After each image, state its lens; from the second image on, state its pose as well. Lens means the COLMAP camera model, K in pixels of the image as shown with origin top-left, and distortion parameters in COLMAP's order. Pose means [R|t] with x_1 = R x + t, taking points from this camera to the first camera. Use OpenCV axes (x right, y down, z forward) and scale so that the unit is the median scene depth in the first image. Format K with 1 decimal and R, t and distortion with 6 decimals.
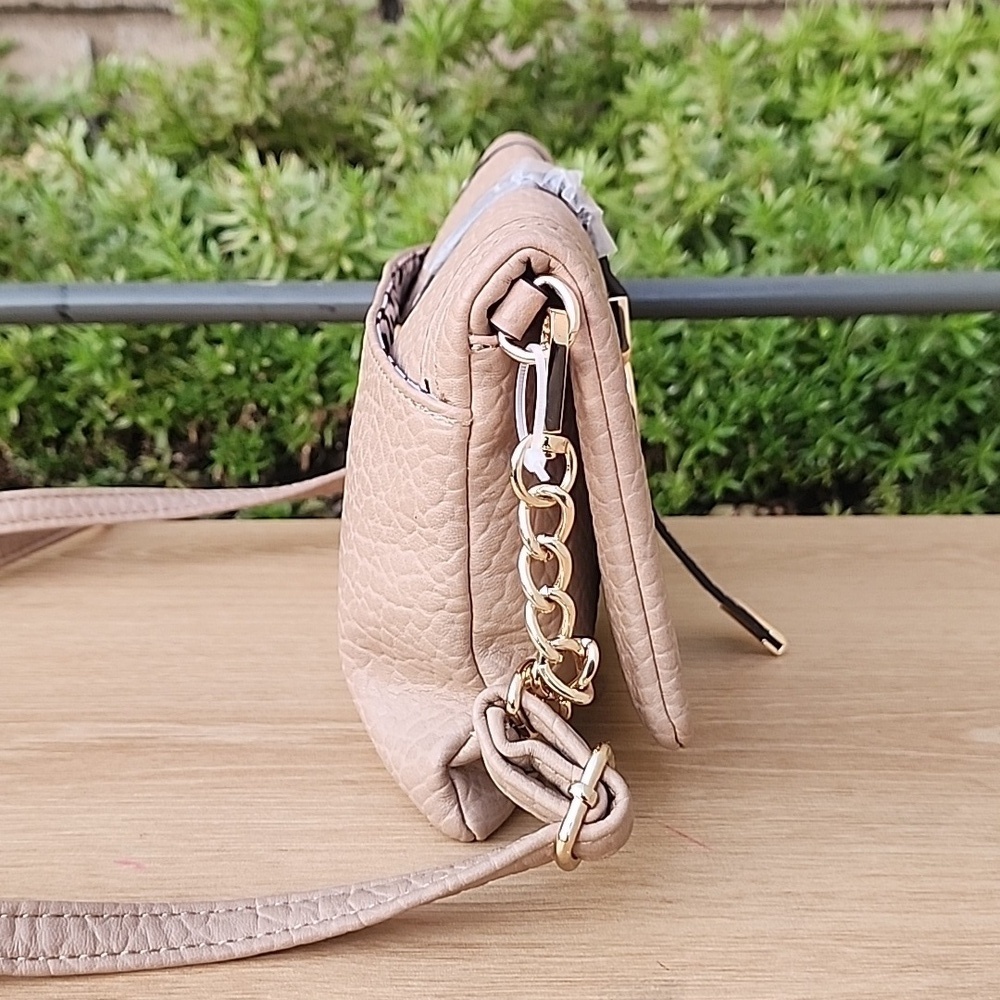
lens RADIAL K [[1475.9, 0, 500.0], [0, 1475.9, 500.0], [0, 0, 1]] dist [0.160992, -0.575962]
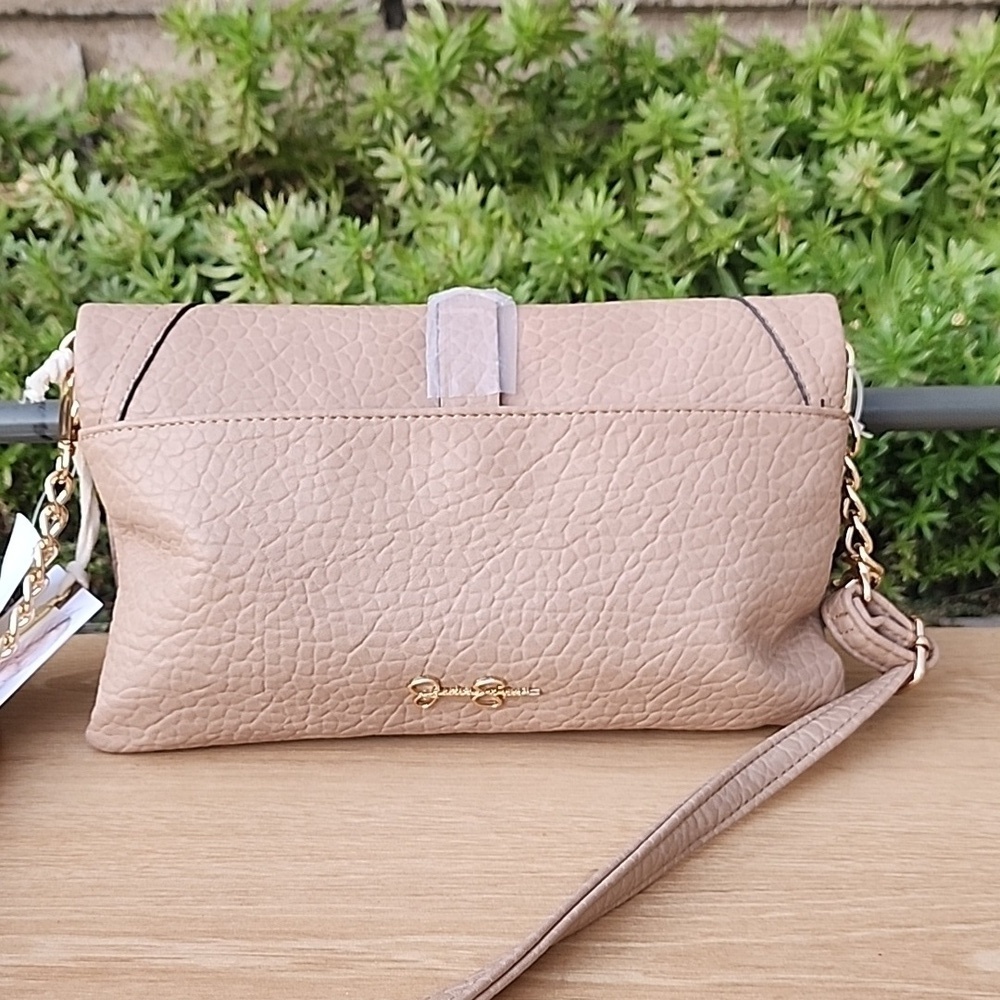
lens RADIAL K [[1471.8, 0, 503.2], [0, 1471.8, 521.3], [0, 0, 1]] dist [0.148658, -0.464133]
pose [[0.999871, -0.003184, -0.015717, 0.013719], [0.004409, 0.996901, 0.078538, -0.101238], [0.015419, -0.078597, 0.996787, 0.030421]]
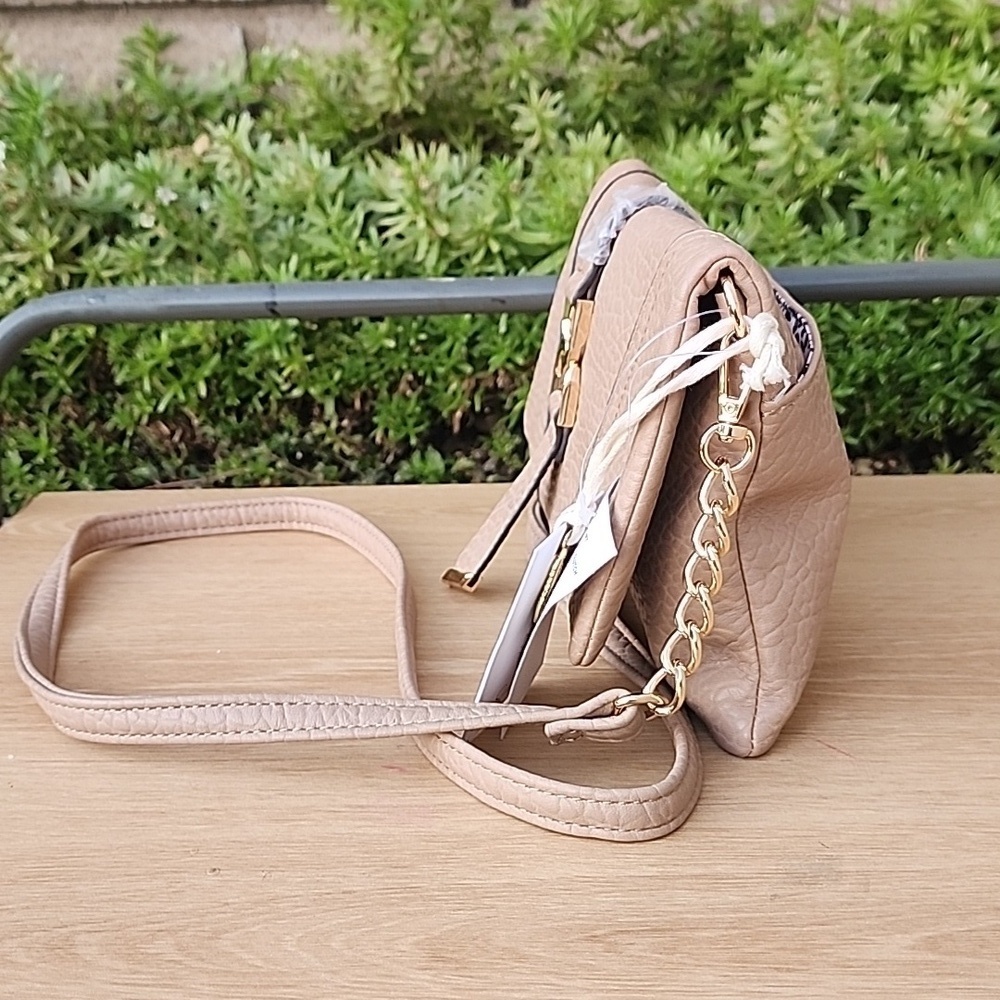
lens RADIAL K [[1471.8, 0, 503.2], [0, 1471.8, 521.3], [0, 0, 1]] dist [0.148658, -0.464133]
pose [[0.998122, -0.010758, -0.060311, -0.032540], [0.014156, 0.998319, 0.056204, -0.016038], [0.059605, -0.056952, 0.996596, -0.105062]]
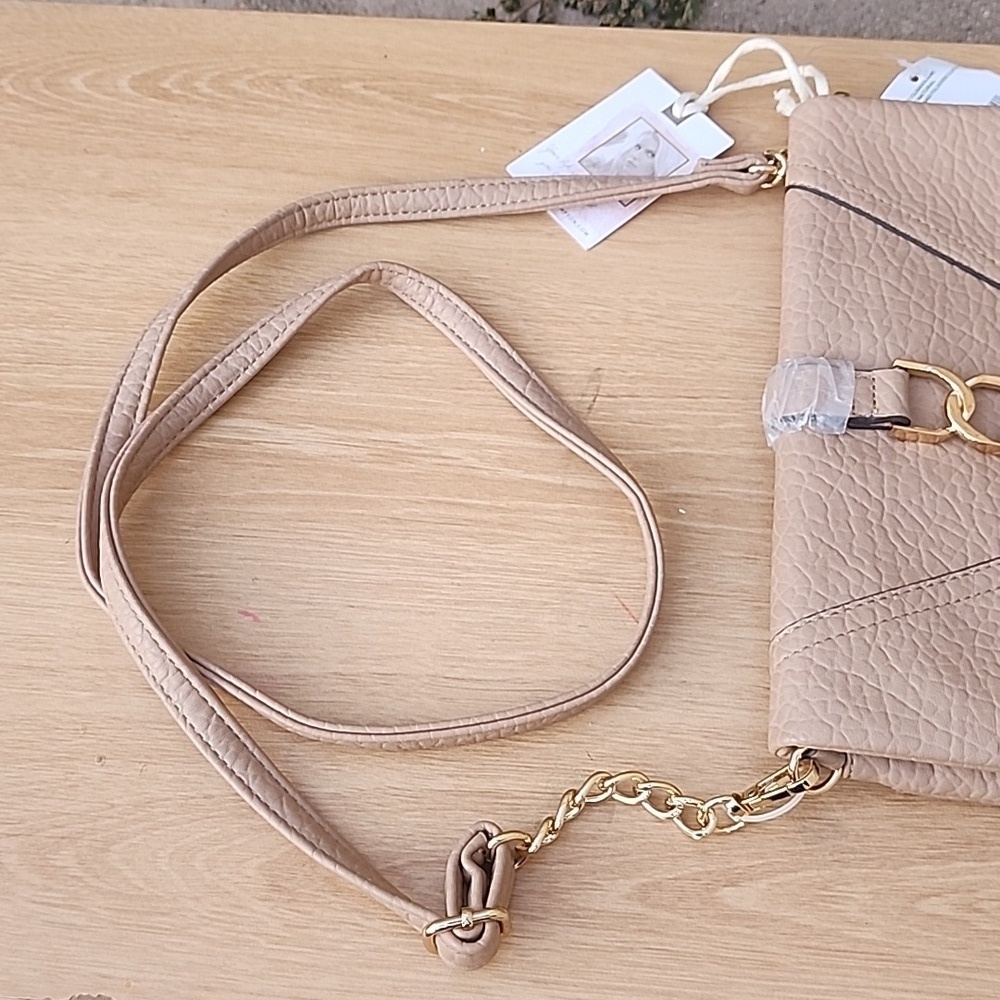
lens RADIAL K [[1475.9, 0, 500.0], [0, 1475.9, 500.0], [0, 0, 1]] dist [0.160992, -0.575962]
pose [[0.997775, 0.058934, -0.031186, 0.017450], [-0.017193, 0.679306, 0.733654, -0.393850], [0.064422, -0.731485, 0.678808, 0.041016]]
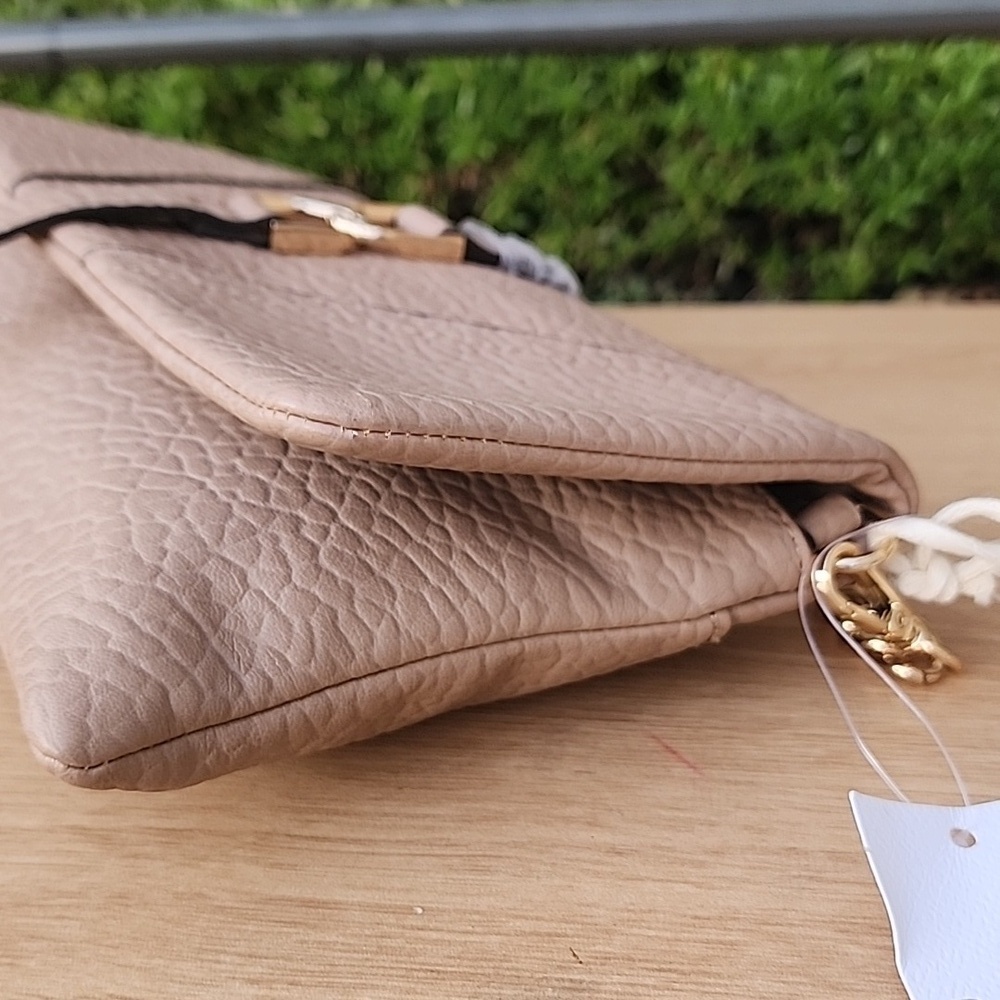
lens RADIAL K [[1514.6, 0, 500.0], [0, 1514.6, 500.0], [0, 0, 1]] dist [0.135330, -0.552329]
pose [[0.986021, 0.024590, -0.164796, 0.070253], [-0.000982, 0.989891, 0.141828, -0.000658], [0.166617, -0.139684, 0.976077, 0.121571]]
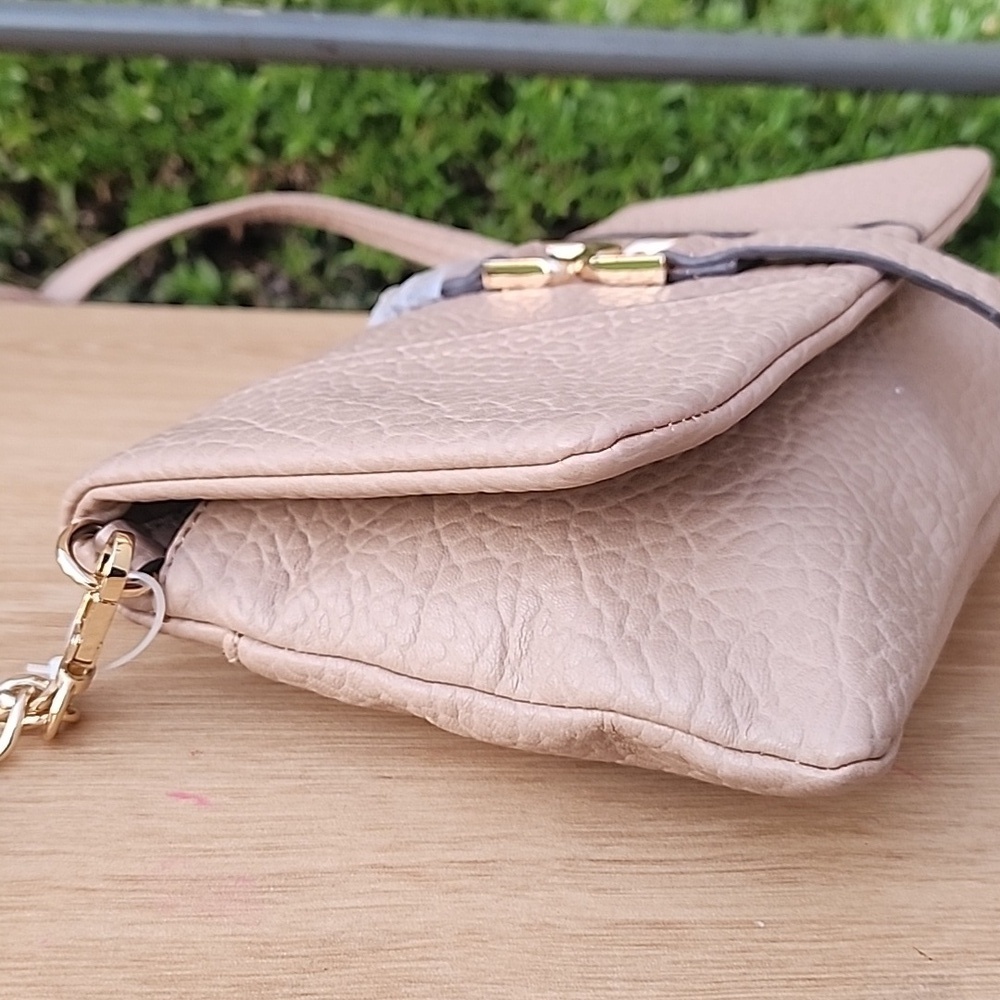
lens RADIAL K [[1495.0, 0, 504.1], [0, 1495.0, 516.8], [0, 0, 1]] dist [0.091498, -0.362509]
pose [[0.993380, 0.022087, 0.112729, -0.075850], [-0.040670, 0.985402, 0.165316, -0.012696], [-0.107432, -0.168806, 0.979777, 0.109942]]
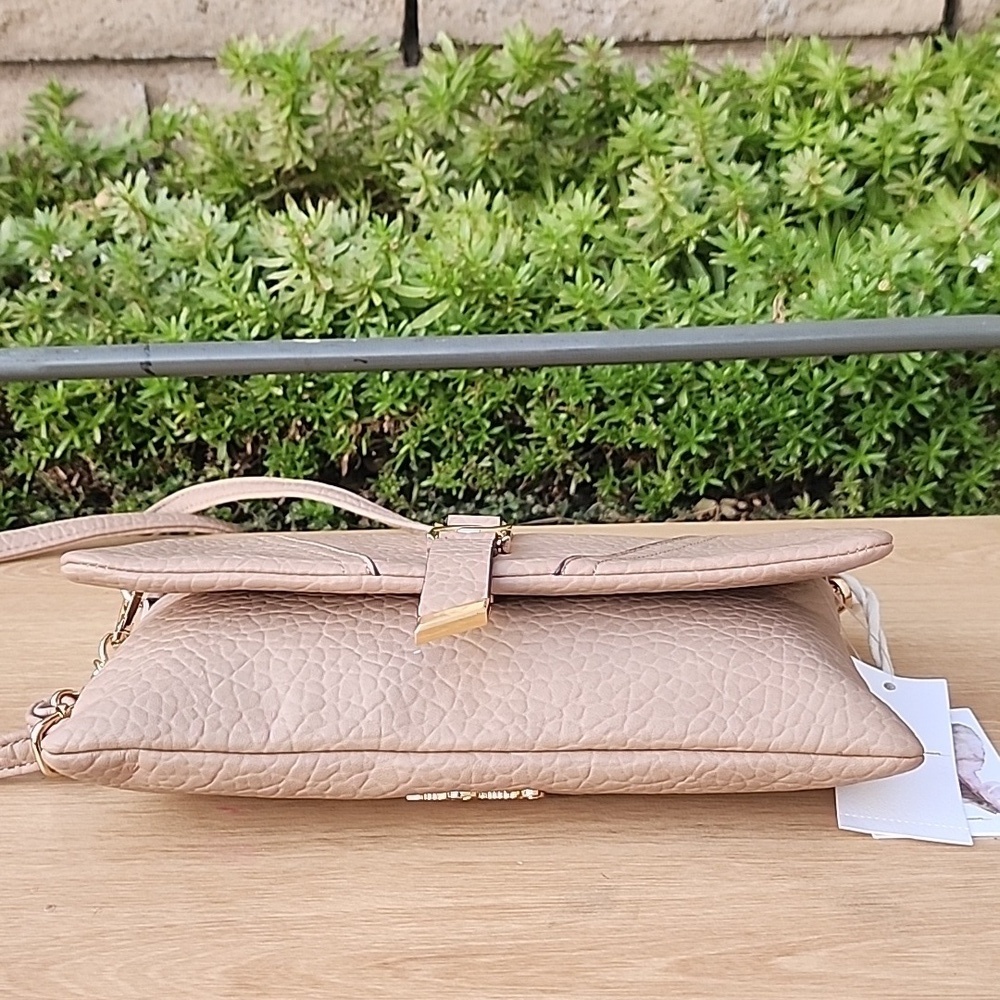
lens RADIAL K [[1464.9, 0, 480.9], [0, 1464.9, 512.9], [0, 0, 1]] dist [0.171108, -0.550317]
pose [[0.999115, -0.017486, -0.038257, 0.019199], [0.018973, 0.999065, 0.038845, -0.034718], [0.037542, -0.039536, 0.998513, -0.151961]]
